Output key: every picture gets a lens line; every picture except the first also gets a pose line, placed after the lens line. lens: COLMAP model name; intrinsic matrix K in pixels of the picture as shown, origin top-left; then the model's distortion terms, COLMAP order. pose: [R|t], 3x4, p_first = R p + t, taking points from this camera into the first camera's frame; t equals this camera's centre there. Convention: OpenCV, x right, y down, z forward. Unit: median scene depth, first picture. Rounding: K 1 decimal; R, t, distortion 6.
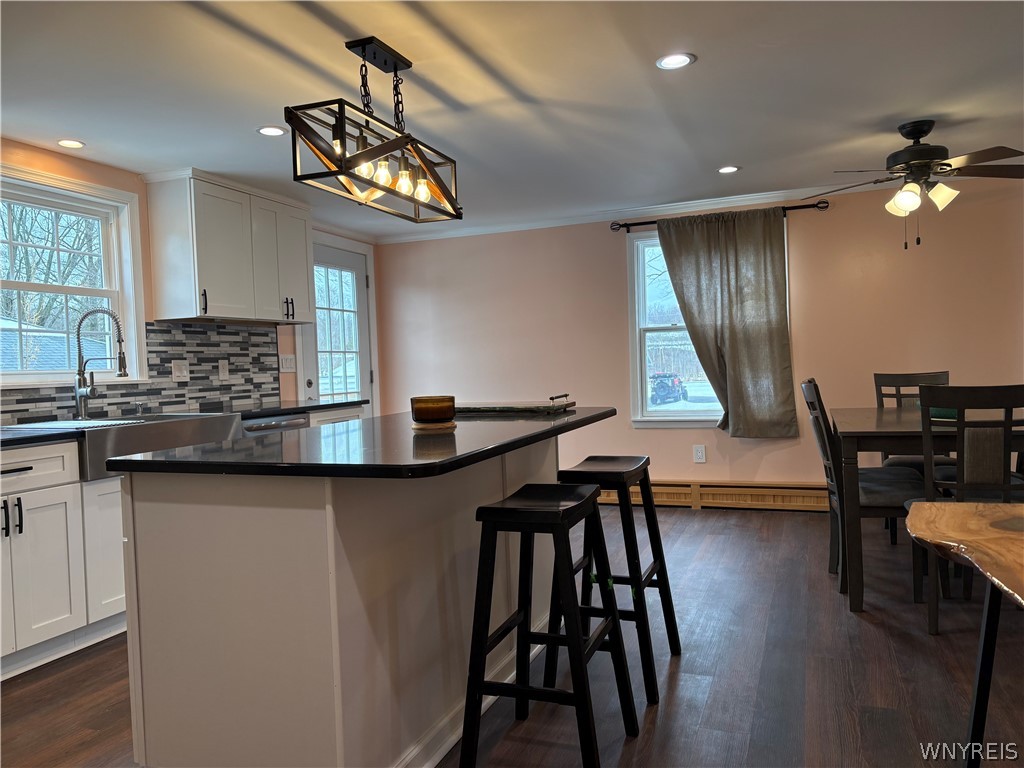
lens RADIAL K [[780.0, 0, 506.3], [0, 780.0, 386.5], [0, 0, 1]] dist [0.054213, -0.039780]
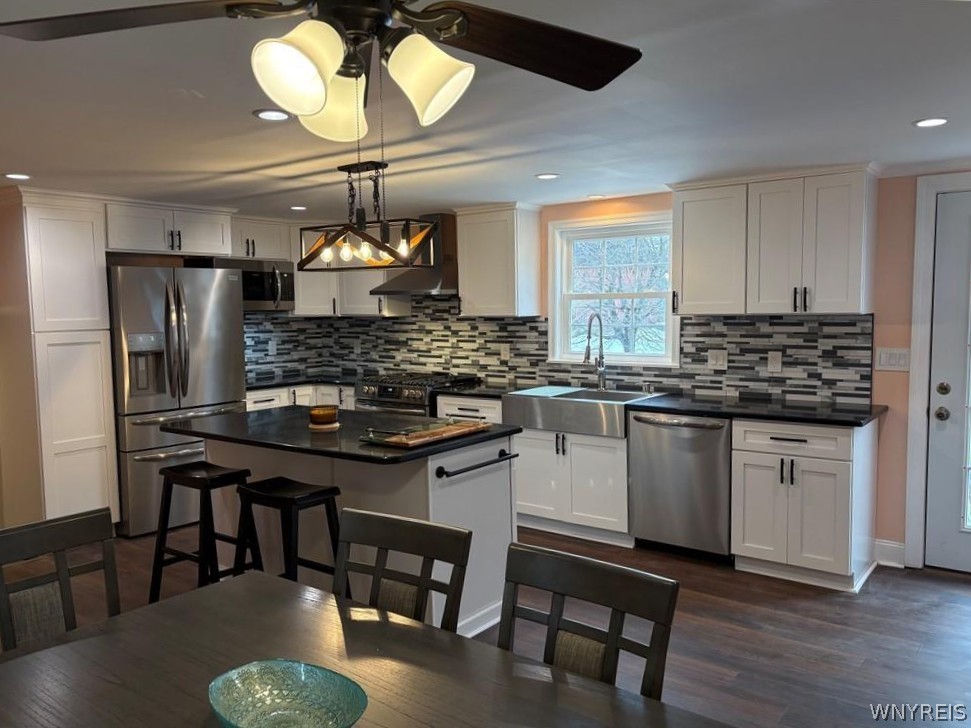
lens RADIAL K [[775.8, 0, 485.5], [0, 775.8, 364.0], [0, 0, 1]] dist [0.185969, -0.511167]
pose [[-0.276990, 0.112165, -0.954304, 0.662196], [-0.003791, 0.993028, 0.117817, -0.130080], [0.960865, 0.036251, -0.274634, 0.907641]]
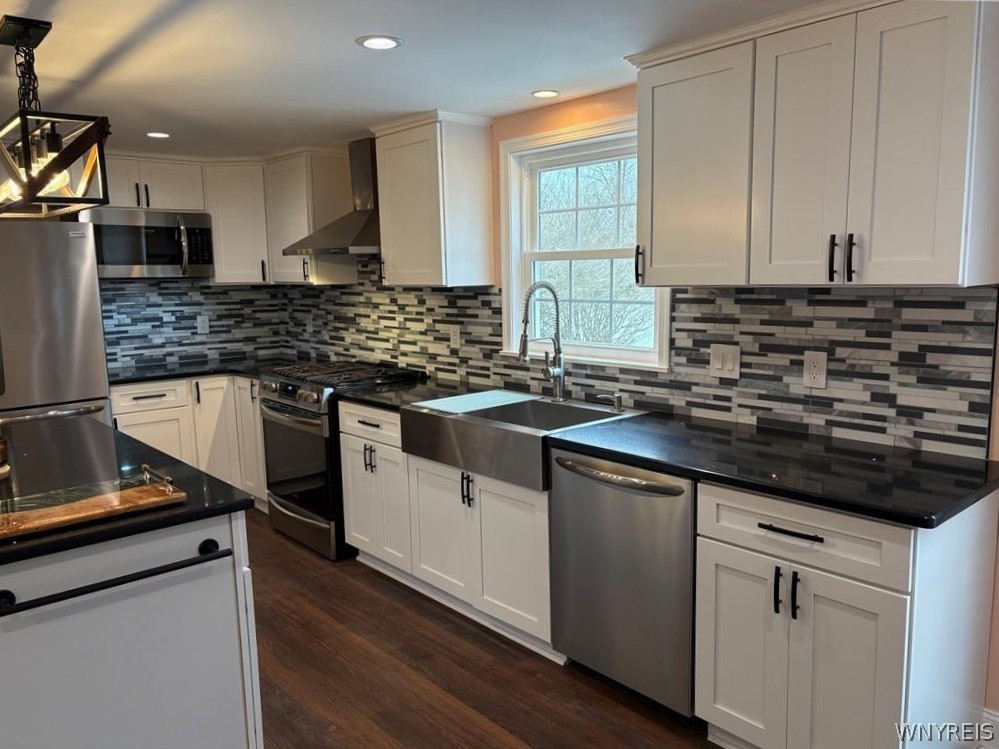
lens RADIAL K [[780.5, 0, 494.7], [0, 780.5, 381.5], [0, 0, 1]] dist [0.119695, -0.207371]
pose [[-0.468760, 0.172283, -0.866361, 0.225166], [0.013068, 0.982041, 0.188216, -0.118400], [0.883229, 0.076906, -0.462593, 1.040742]]
